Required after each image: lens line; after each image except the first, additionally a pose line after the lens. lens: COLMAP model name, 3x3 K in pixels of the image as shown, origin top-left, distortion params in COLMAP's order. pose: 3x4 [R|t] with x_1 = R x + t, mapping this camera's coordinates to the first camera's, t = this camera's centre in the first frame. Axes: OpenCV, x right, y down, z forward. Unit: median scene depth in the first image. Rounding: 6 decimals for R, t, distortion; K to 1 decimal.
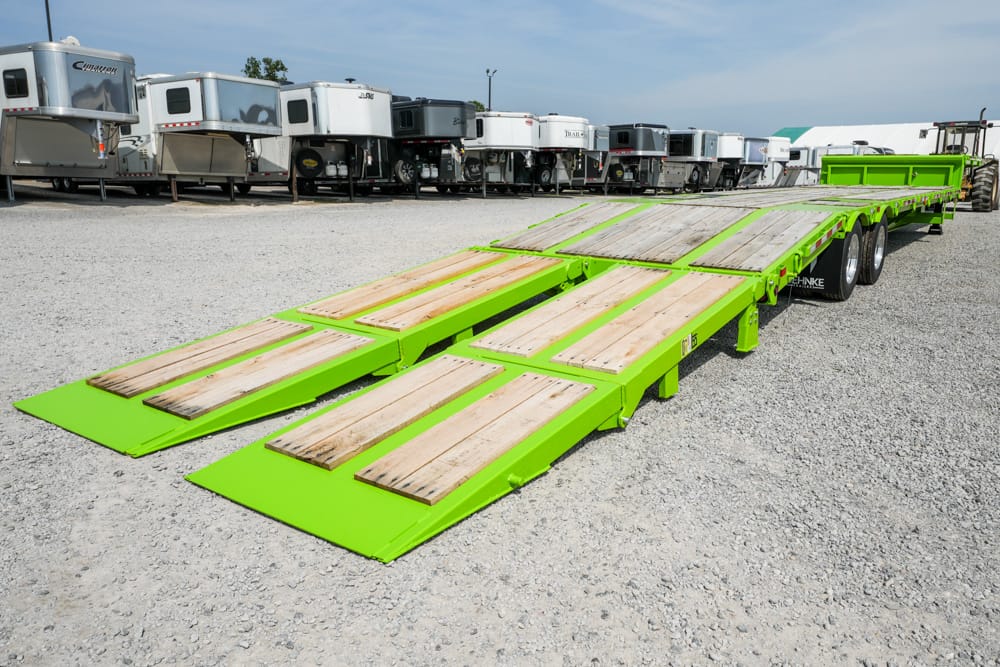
lens RADIAL K [[722.9, 0, 548.0], [0, 722.9, 362.7], [0, 0, 1]] dist [0.020178, 0.000966]
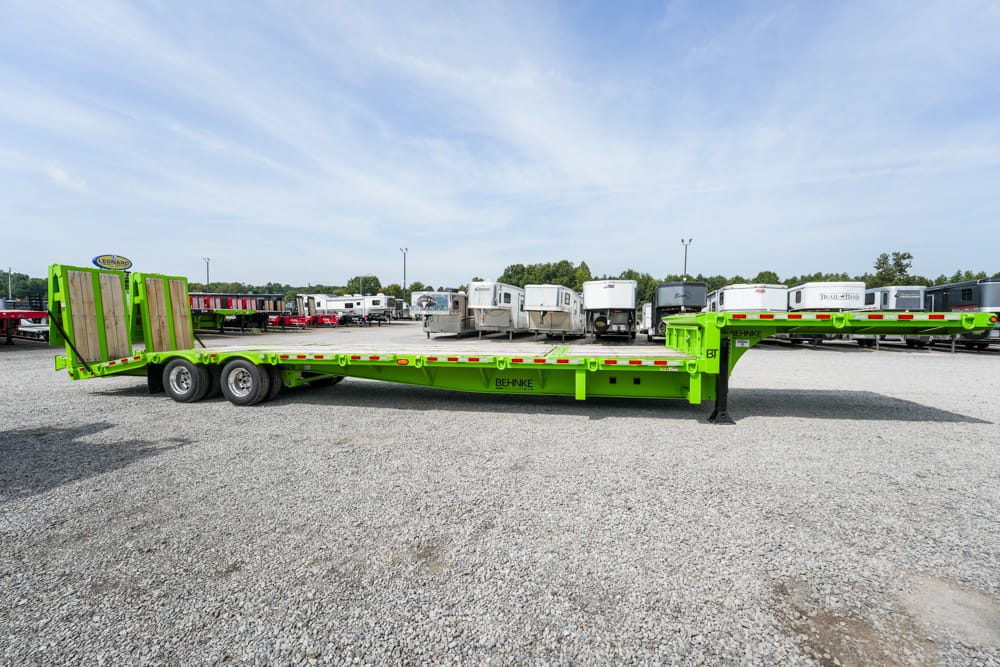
lens RADIAL K [[390.6, 0, 498.5], [0, 390.6, 333.6], [0, 0, 1]] dist [-0.013157, -0.000017]
pose [[0.378090, 0.018759, -0.925579, 0.389159], [-0.236274, 0.968640, -0.076884, -0.096249], [0.895111, 0.247759, 0.370665, 0.342608]]
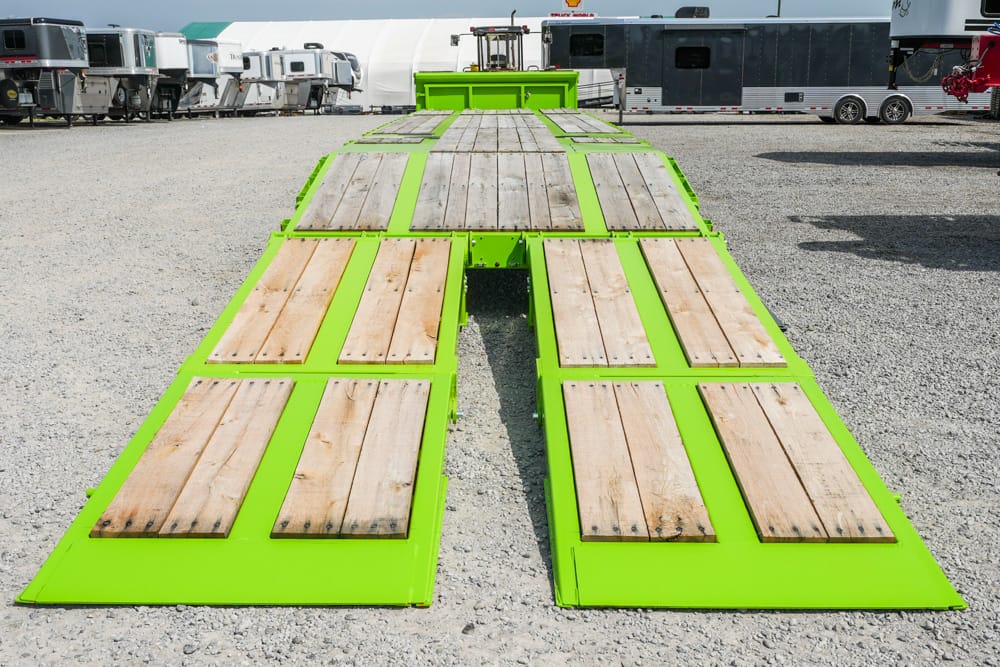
lens RADIAL K [[1067.1, 0, 483.4], [0, 1067.1, 324.3], [0, 0, 1]] dist [0.013647, 0.000000]
pose [[0.829036, -0.142331, 0.540779, -0.113181], [0.160789, 0.986900, 0.013252, -0.013958], [-0.535581, 0.075965, 0.841060, 0.016902]]
